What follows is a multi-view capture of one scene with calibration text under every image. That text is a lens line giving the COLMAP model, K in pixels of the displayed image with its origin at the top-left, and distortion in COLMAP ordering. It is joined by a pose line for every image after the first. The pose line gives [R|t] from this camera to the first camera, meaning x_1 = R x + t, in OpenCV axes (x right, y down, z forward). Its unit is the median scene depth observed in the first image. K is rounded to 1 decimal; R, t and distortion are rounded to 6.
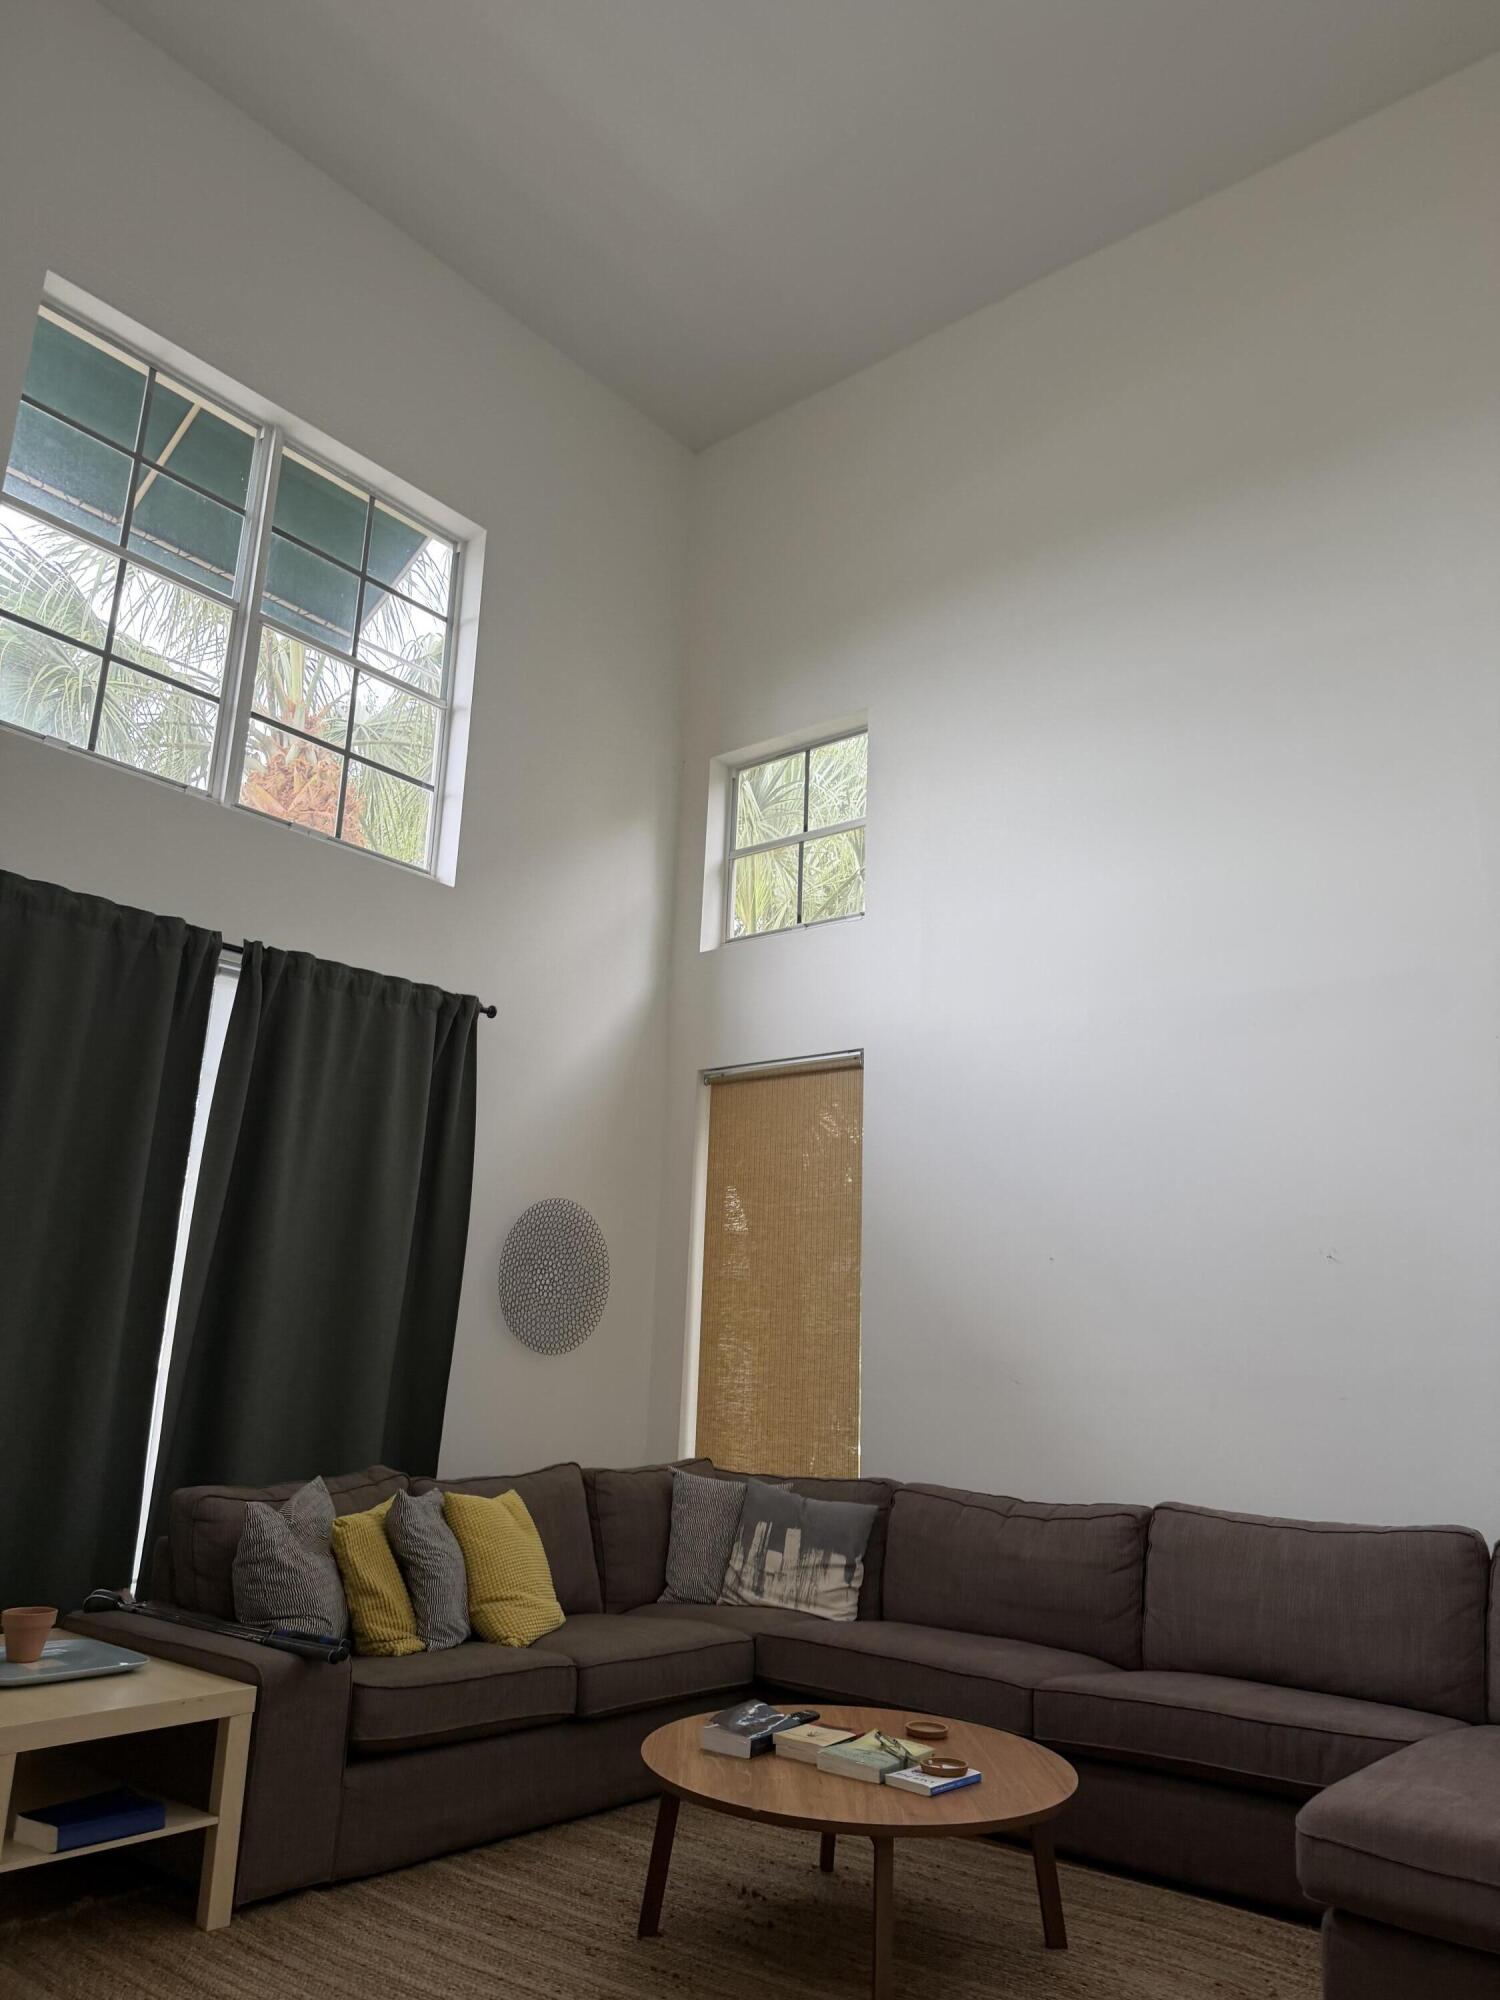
lens RADIAL K [[1402.8, 0, 750.0], [0, 1402.8, 1000.0], [0, 0, 1]] dist [0.009575, 0.000386]
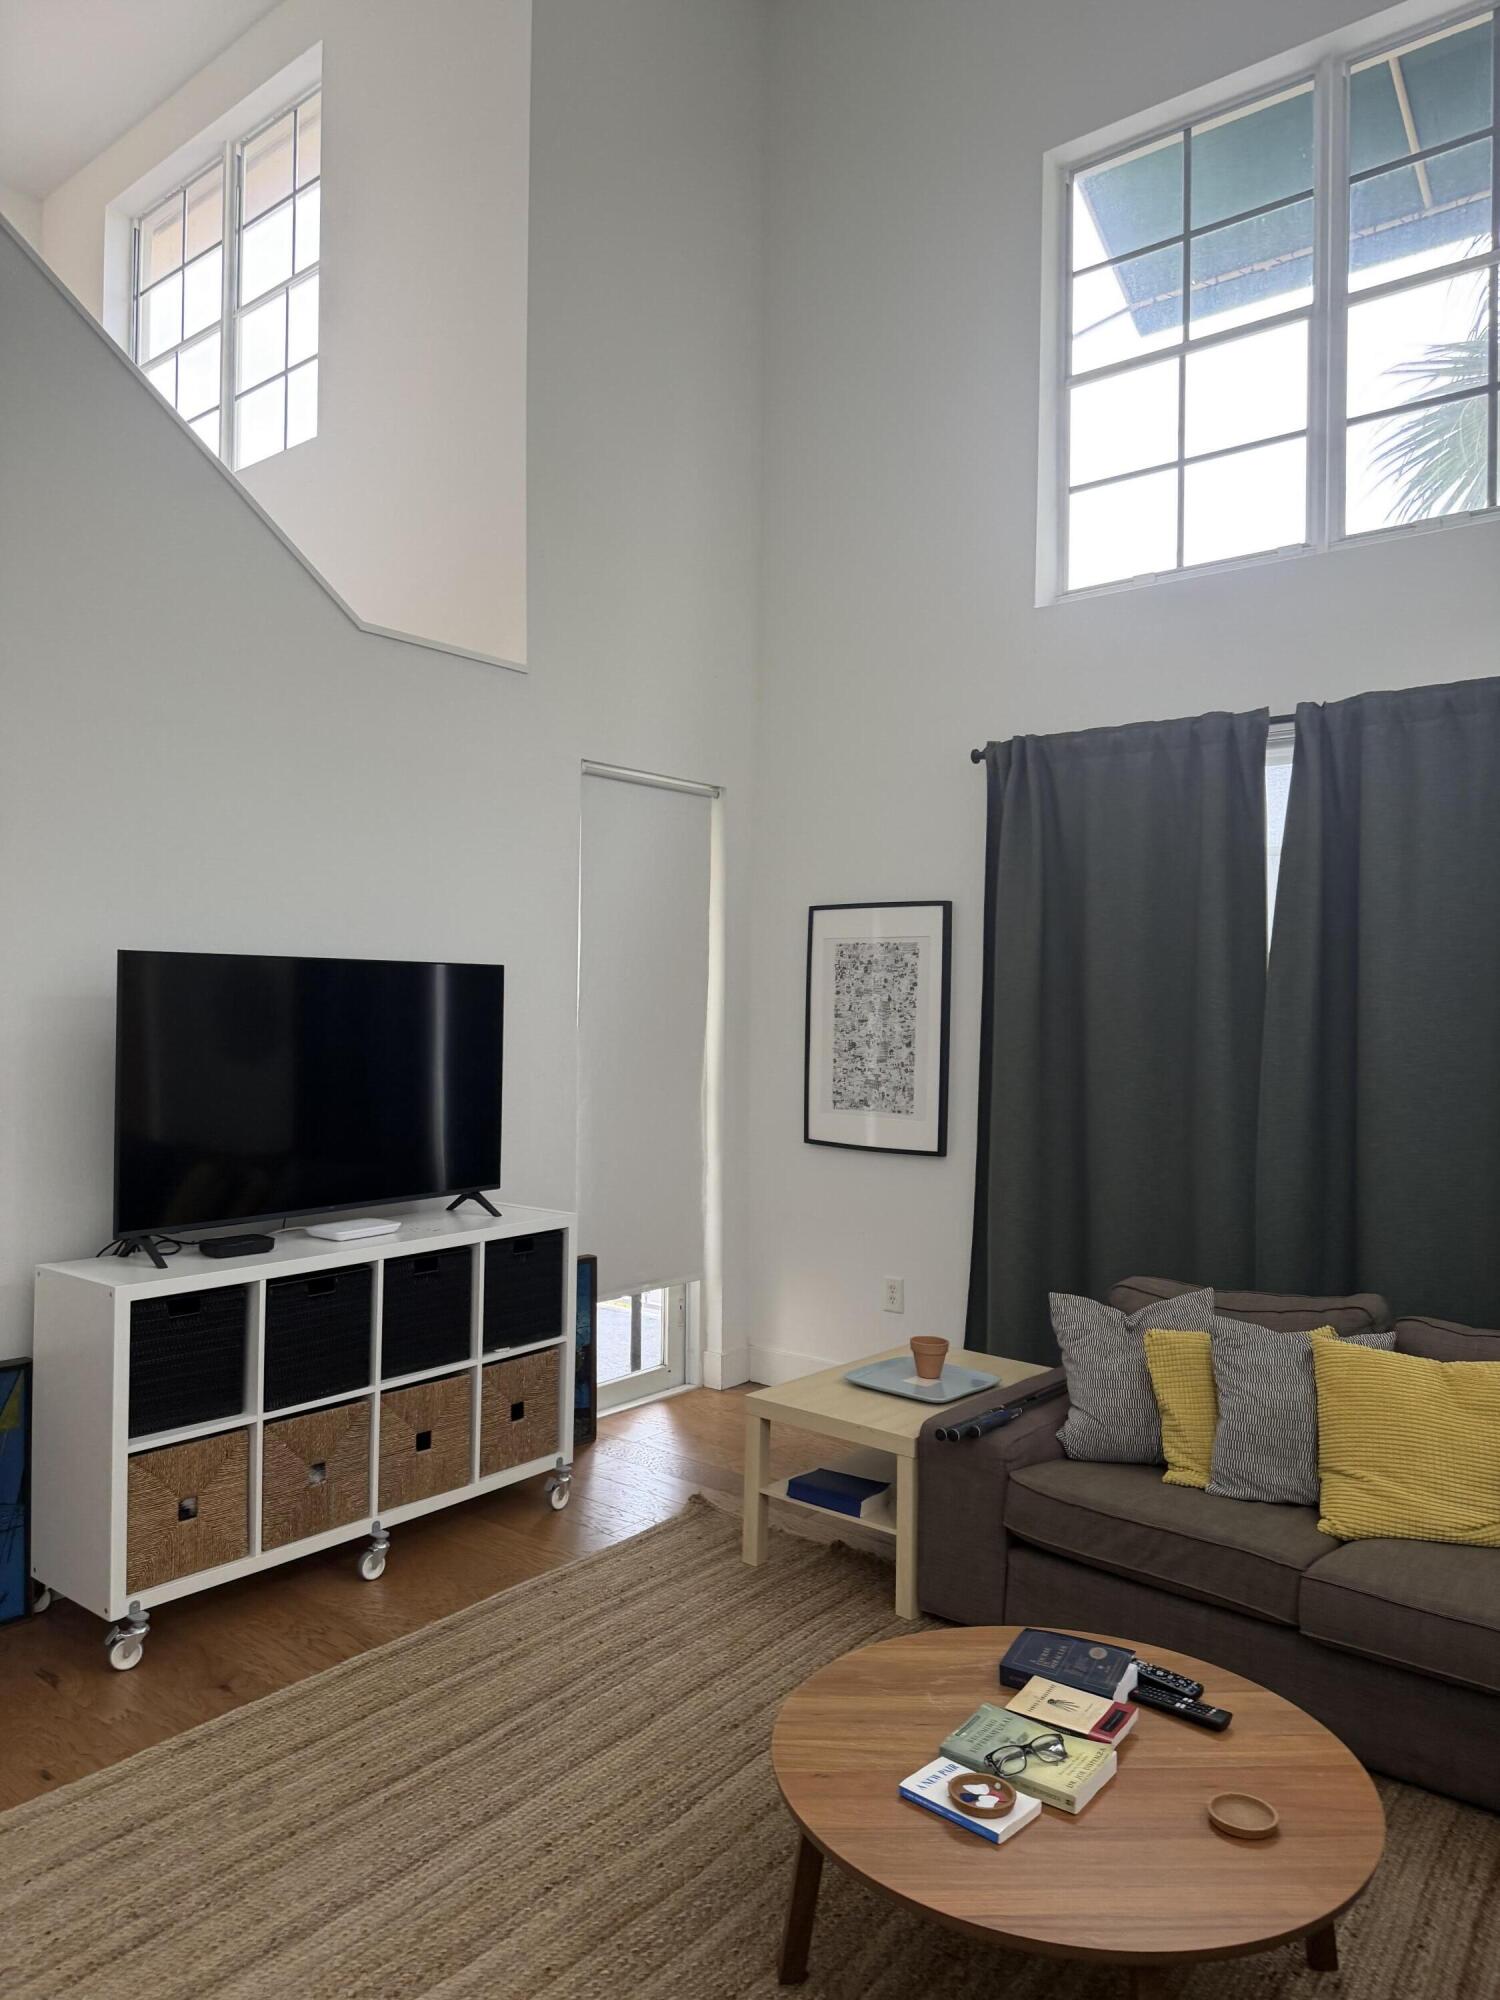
lens RADIAL K [[1402.8, 0, 750.0], [0, 1402.8, 1000.0], [0, 0, 1]] dist [0.009575, 0.000386]
pose [[0.002217, -0.032143, -0.999481, 0.542826], [0.230311, 0.972631, -0.030769, 0.089635], [0.973115, -0.230123, 0.009559, 0.612378]]
